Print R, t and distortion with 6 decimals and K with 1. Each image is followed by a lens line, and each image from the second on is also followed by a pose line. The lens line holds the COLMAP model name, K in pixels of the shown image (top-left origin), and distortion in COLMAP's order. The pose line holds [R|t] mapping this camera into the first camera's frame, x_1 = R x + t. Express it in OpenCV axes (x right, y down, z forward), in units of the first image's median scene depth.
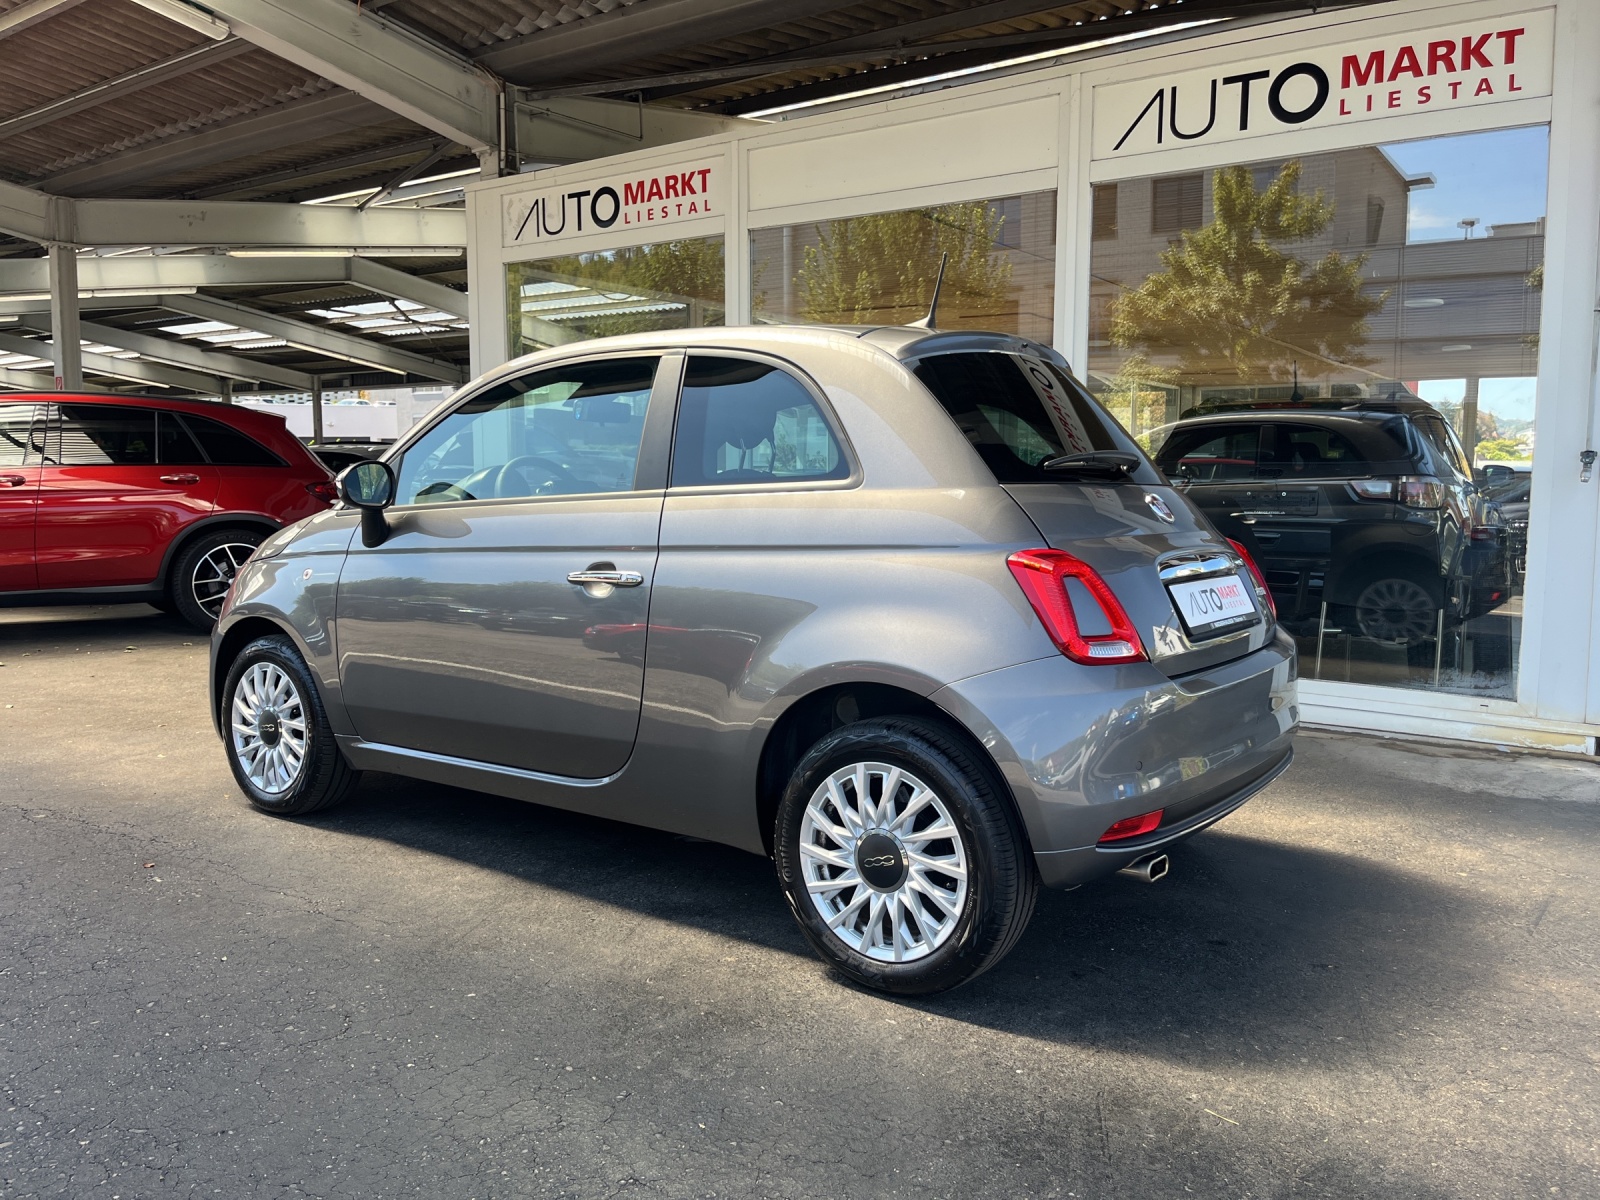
lens RADIAL K [[1208.6, 0, 812.6], [0, 1208.6, 592.3], [0, 0, 1]] dist [0.078679, -0.118222]
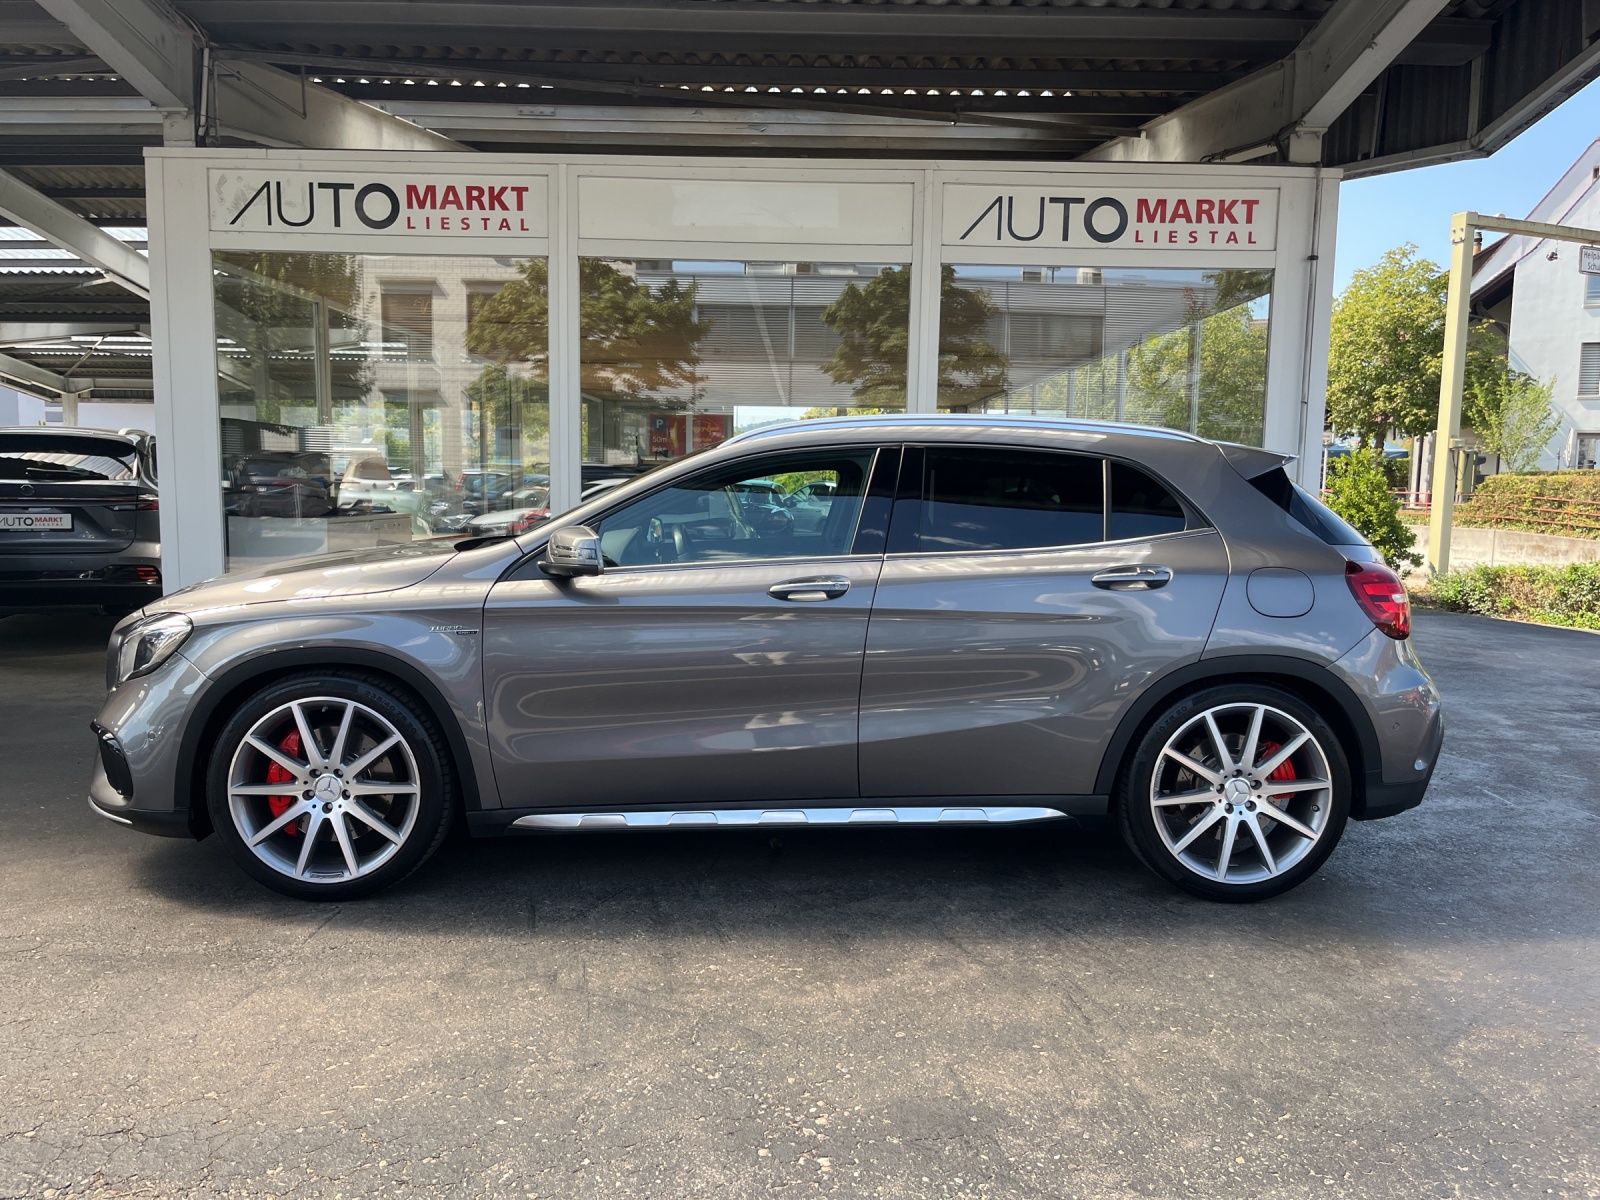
lens RADIAL K [[1204.4, 0, 809.0], [0, 1204.4, 602.1], [0, 0, 1]] dist [0.087296, -0.125356]
pose [[0.821391, -0.051909, 0.567999, -0.420817], [0.044568, 0.998646, 0.026814, -0.031534], [-0.568622, 0.003290, 0.822592, 0.071792]]
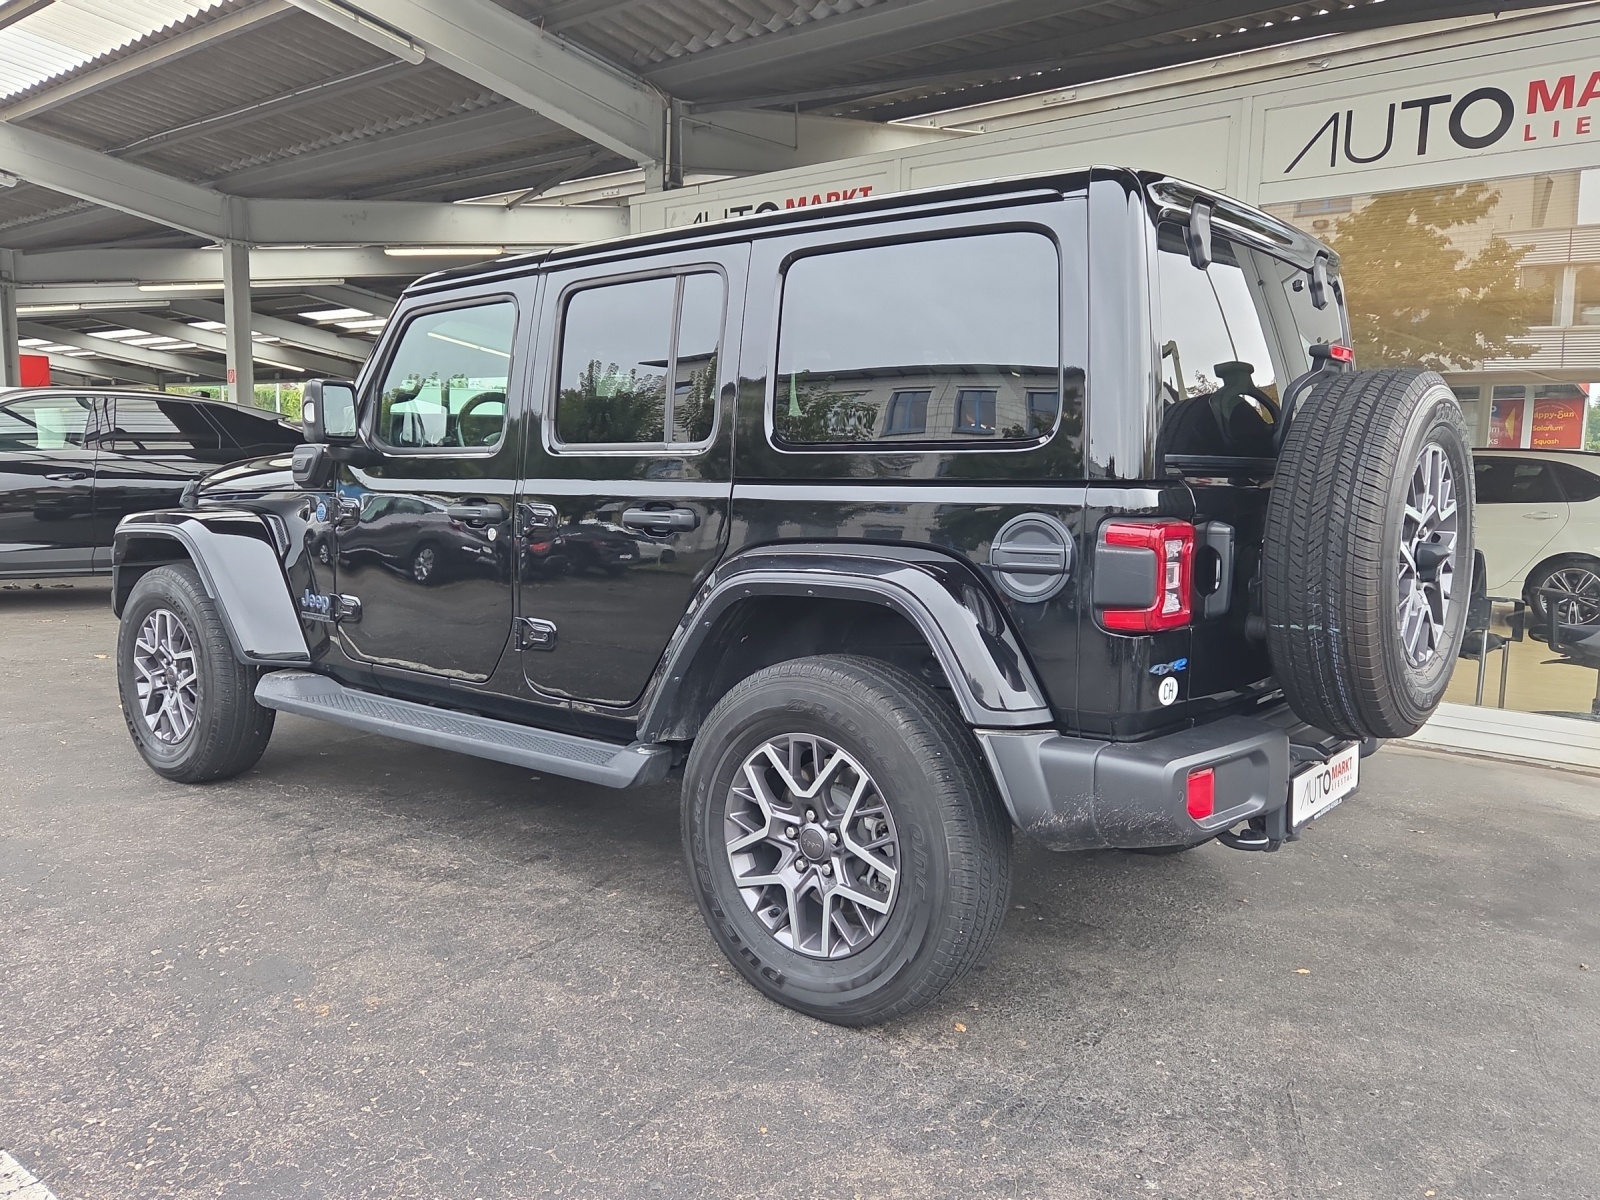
lens RADIAL K [[1235.9, 0, 809.8], [0, 1235.9, 594.7], [0, 0, 1]] dist [0.090370, -0.080890]
pose [[0.995807, 0.027224, -0.087333, -0.031717], [-0.026373, 0.999593, 0.010882, -0.011249], [0.087593, -0.008533, 0.996120, -0.052169]]
